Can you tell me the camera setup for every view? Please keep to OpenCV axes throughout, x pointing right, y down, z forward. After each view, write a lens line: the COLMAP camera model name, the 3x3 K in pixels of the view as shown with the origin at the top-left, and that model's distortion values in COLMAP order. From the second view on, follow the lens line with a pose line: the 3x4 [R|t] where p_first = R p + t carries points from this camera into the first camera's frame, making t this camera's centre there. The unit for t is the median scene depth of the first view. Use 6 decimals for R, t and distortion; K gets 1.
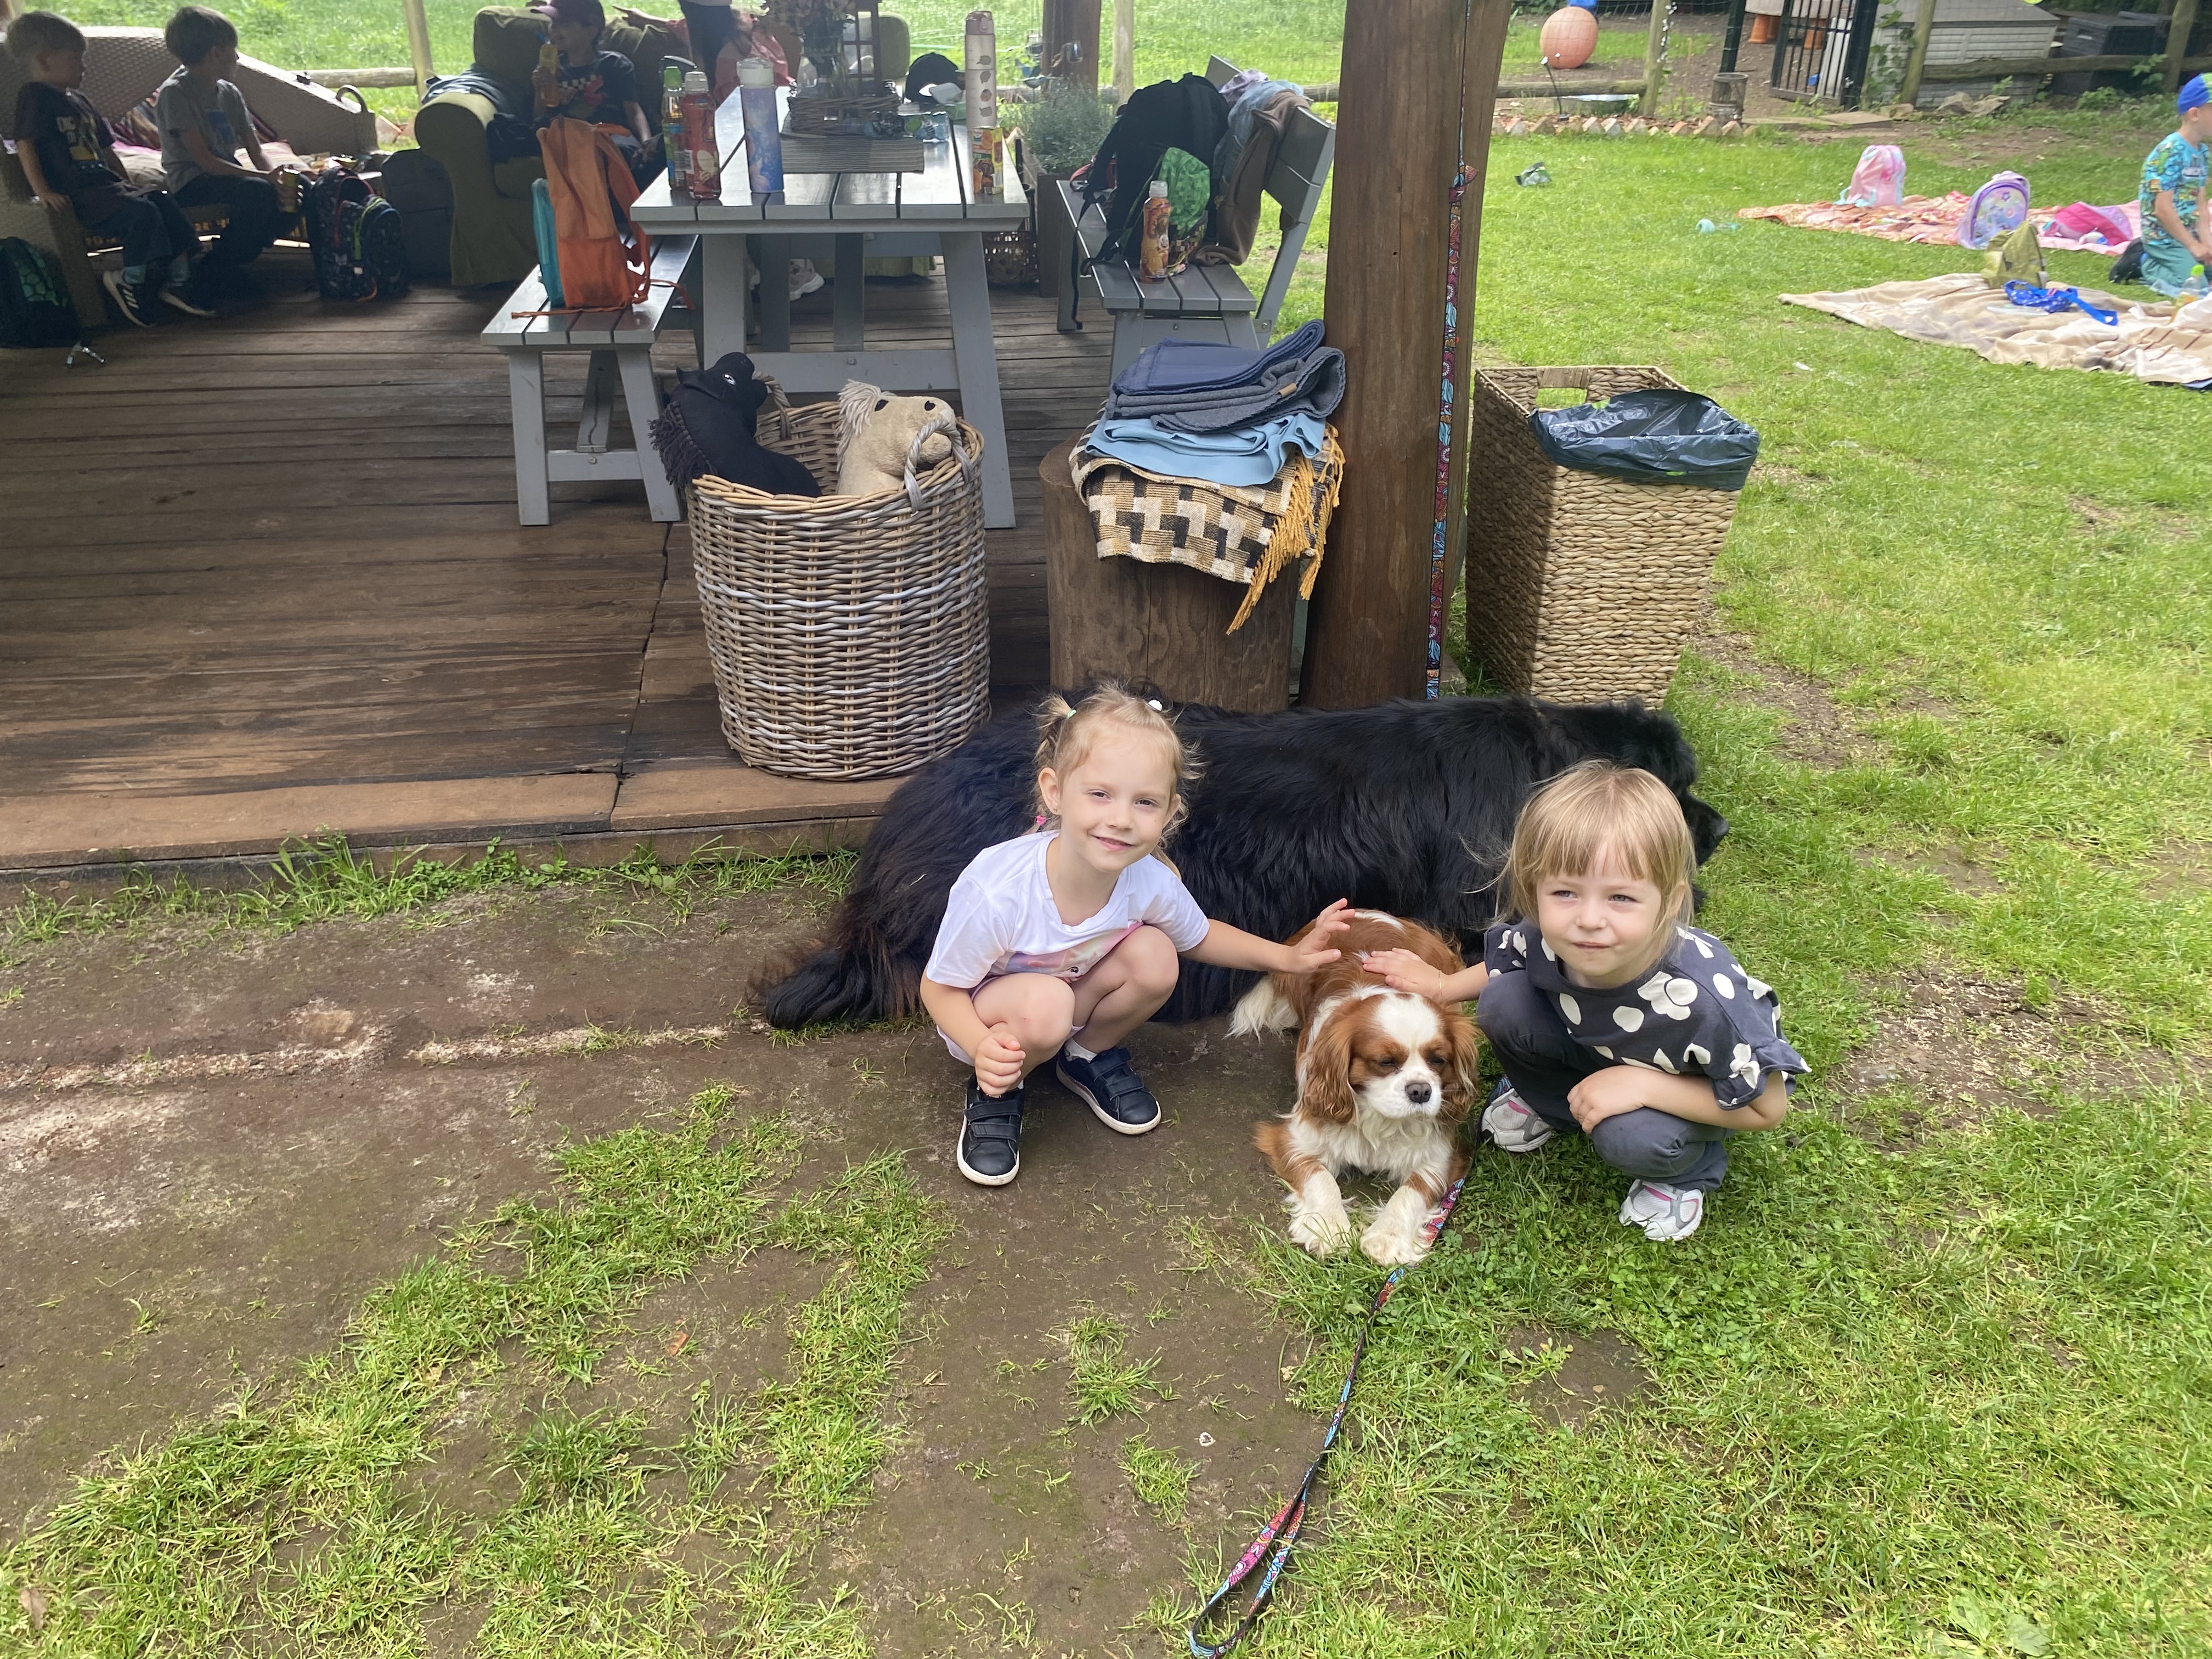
lens RADIAL K [[1645.9, 0, 1106.0], [0, 1645.9, 829.5], [0, 0, 1]] dist [0.068673, -0.116855]
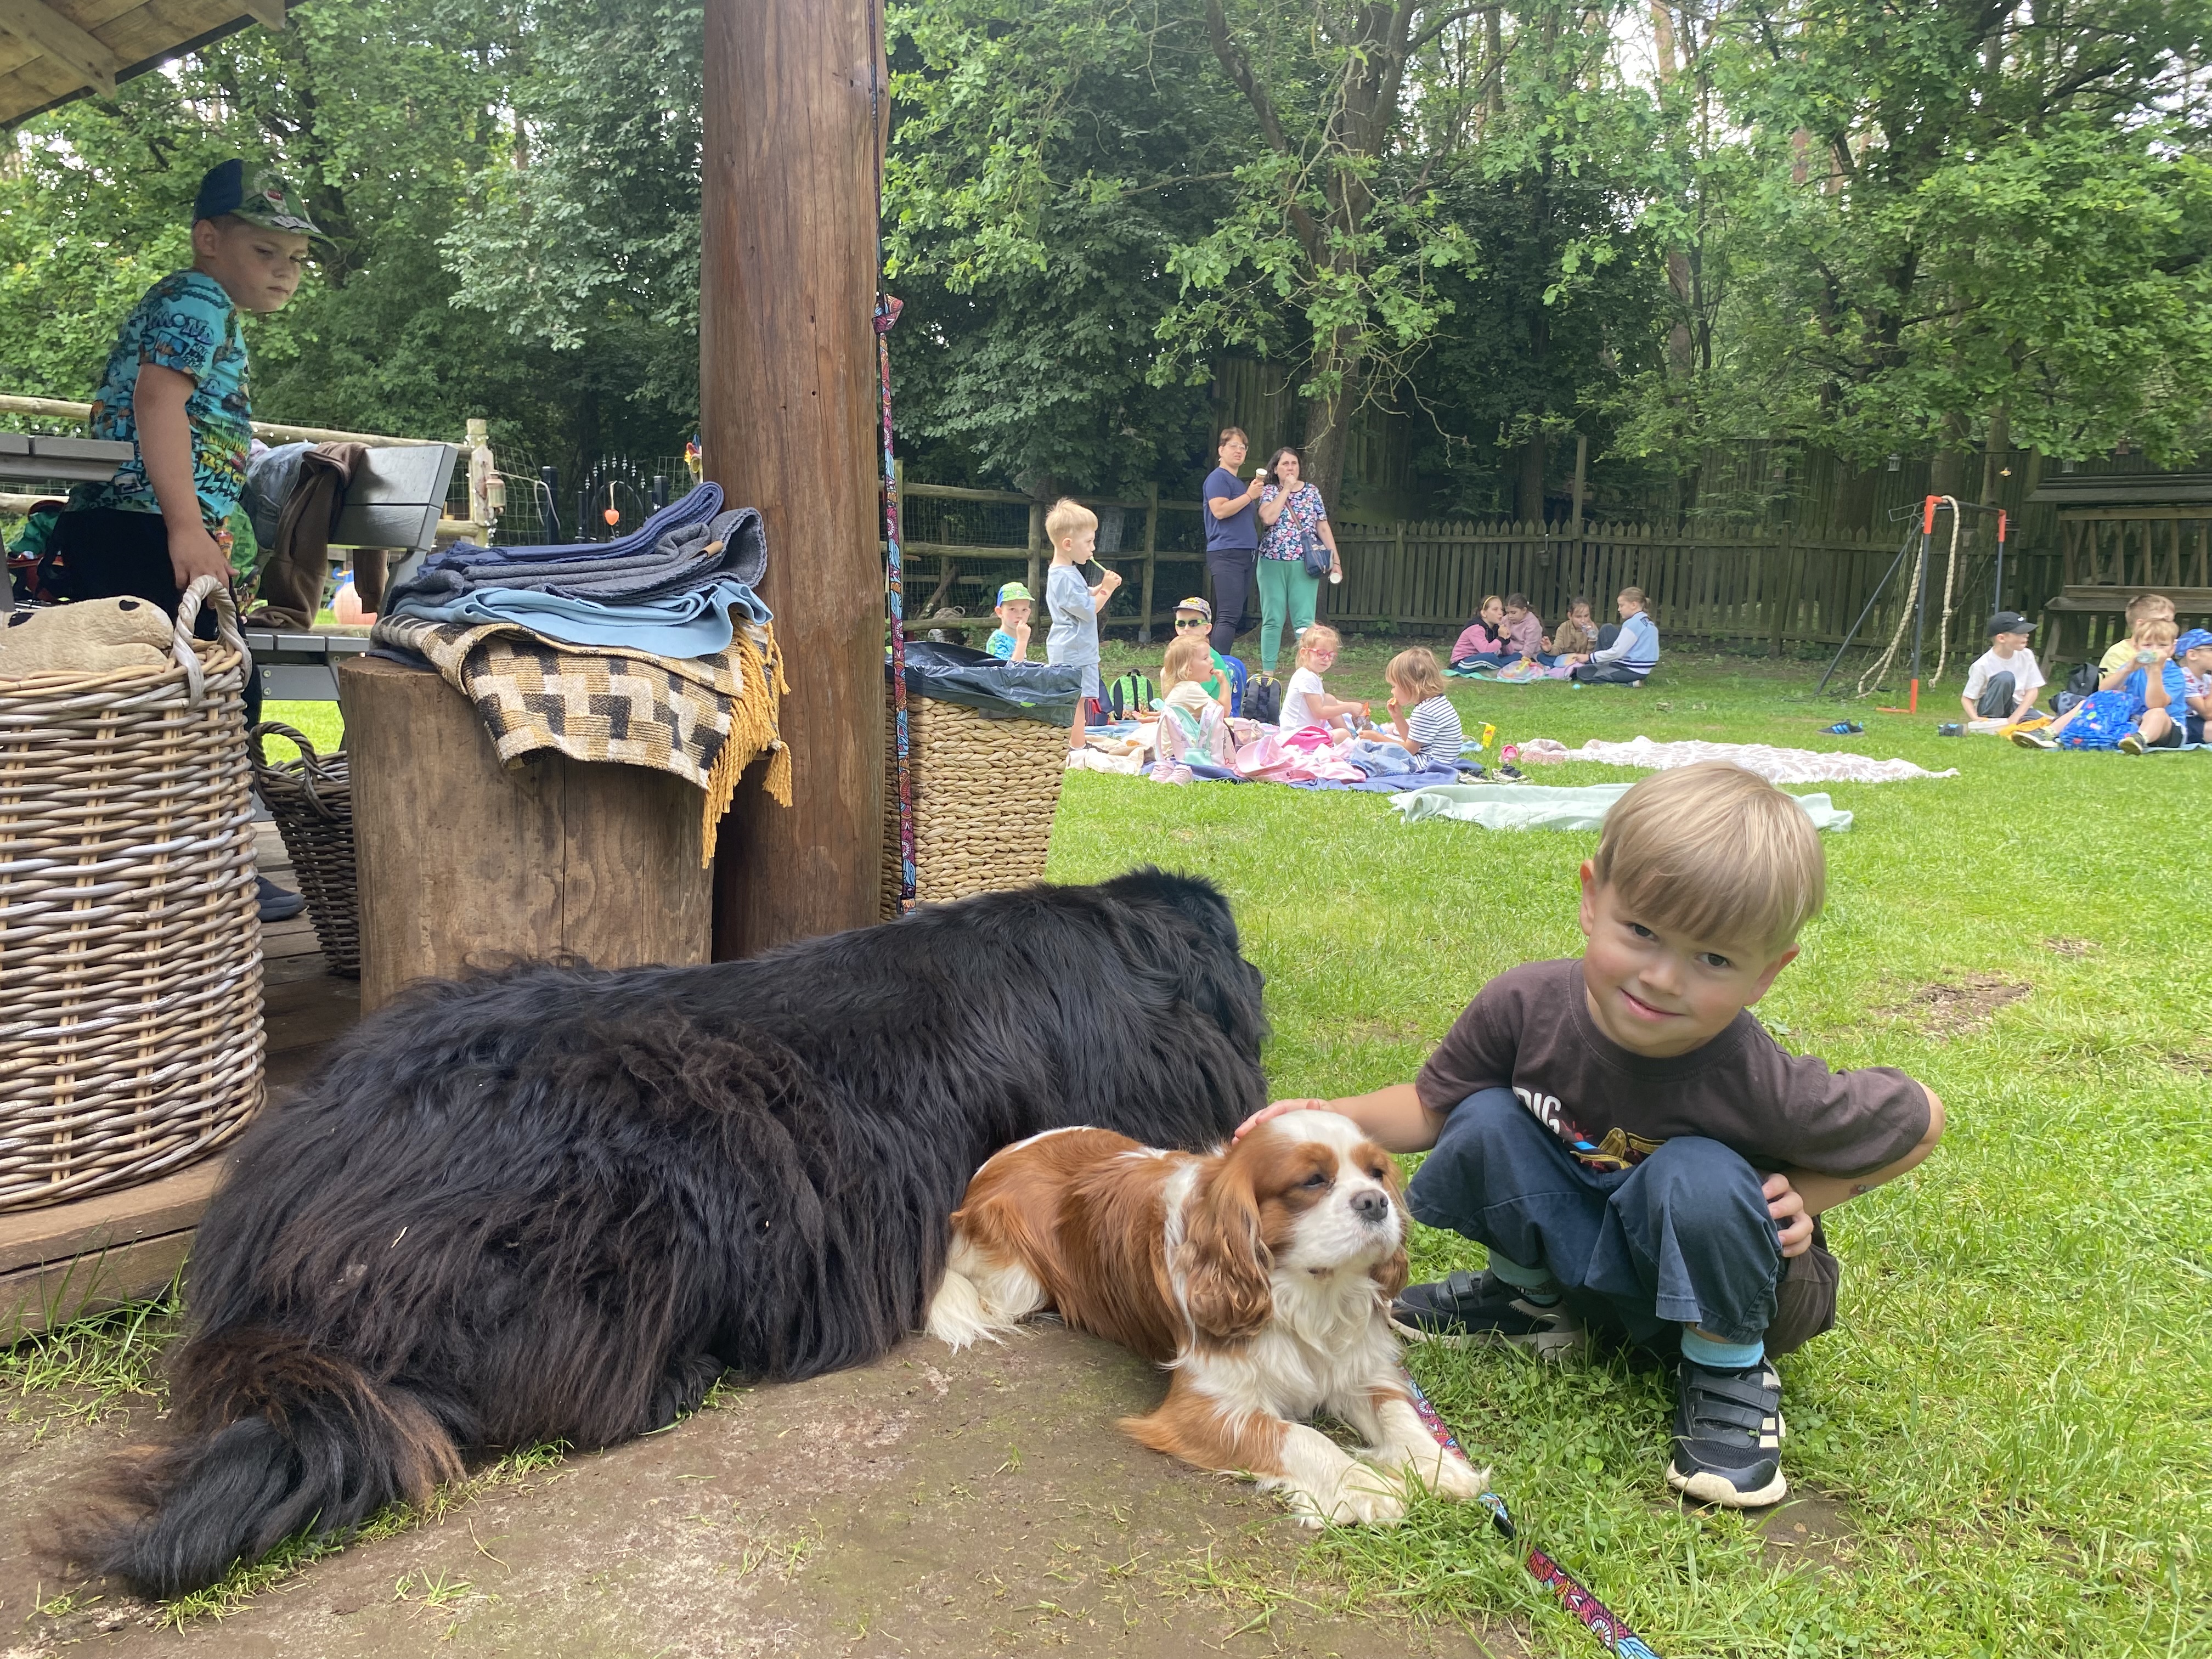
lens RADIAL K [[1645.9, 0, 1106.0], [0, 1645.9, 829.5], [0, 0, 1]] dist [0.068673, -0.116855]
pose [[0.760935, -0.071250, 0.644904, -0.253277], [0.287858, 0.927849, -0.237139, 0.094207], [-0.581477, 0.366088, 0.726543, 0.356538]]
